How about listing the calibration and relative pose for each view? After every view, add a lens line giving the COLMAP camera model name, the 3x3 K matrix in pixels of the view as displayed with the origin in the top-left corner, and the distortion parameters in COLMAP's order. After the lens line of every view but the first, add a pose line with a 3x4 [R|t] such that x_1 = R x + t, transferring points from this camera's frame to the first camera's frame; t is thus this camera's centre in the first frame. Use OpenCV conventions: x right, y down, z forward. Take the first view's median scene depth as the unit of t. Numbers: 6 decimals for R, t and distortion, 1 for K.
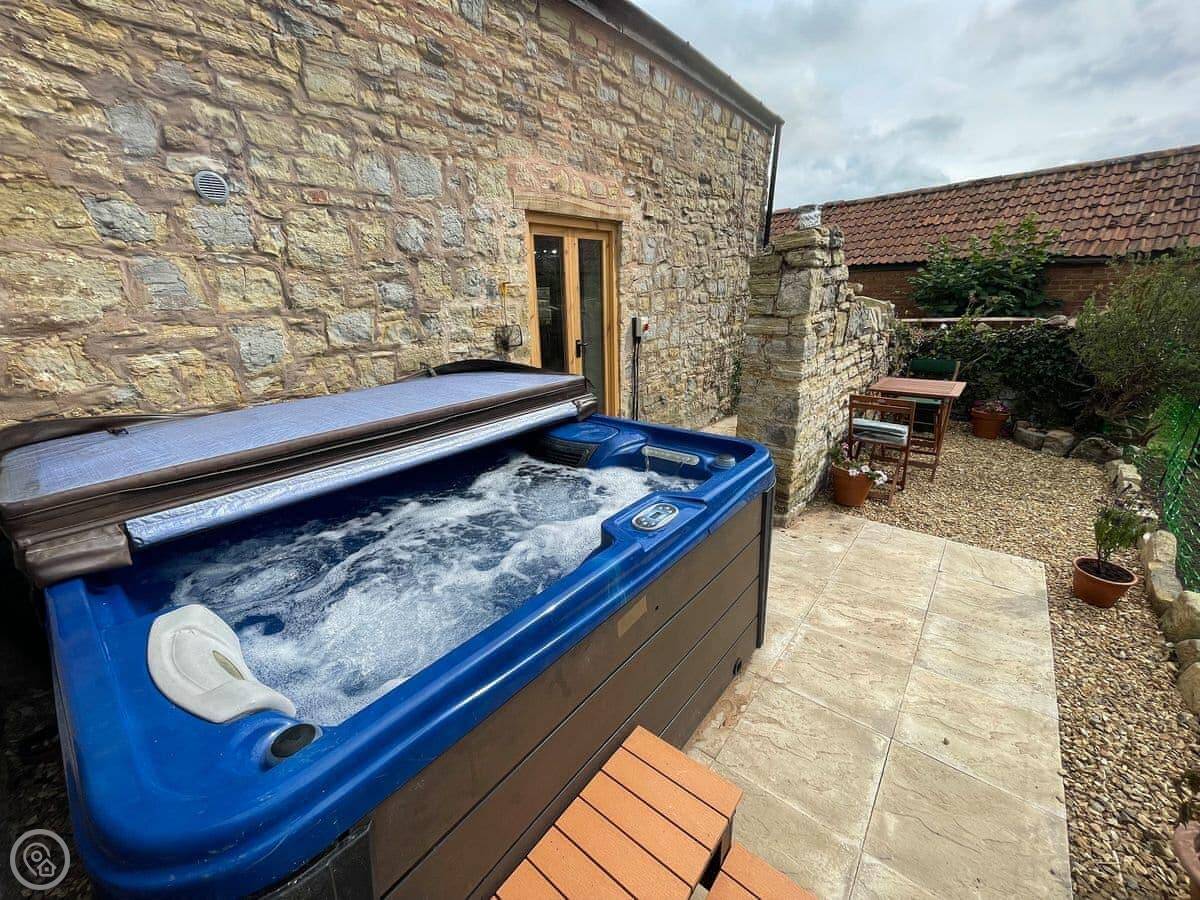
lens RADIAL K [[487.6, 0, 597.5], [0, 487.6, 447.6], [0, 0, 1]] dist [-0.000748, 0.000128]
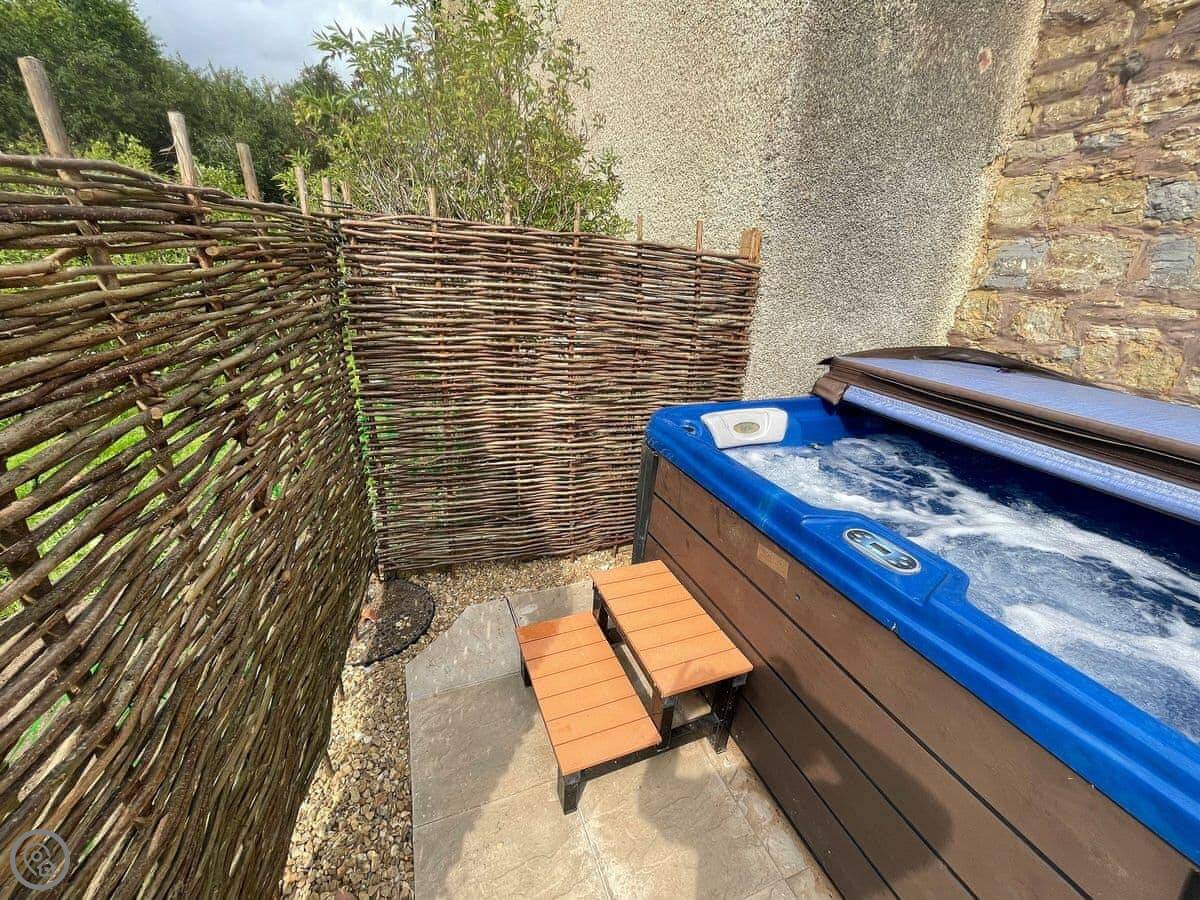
lens RADIAL K [[487.6, 0, 597.5], [0, 487.6, 447.6], [0, 0, 1]] dist [-0.000748, 0.000128]
pose [[-0.481898, 0.324447, -0.813946, 0.680963], [-0.293541, 0.815467, 0.498845, -0.190811], [0.825595, 0.479320, -0.297734, 0.546188]]
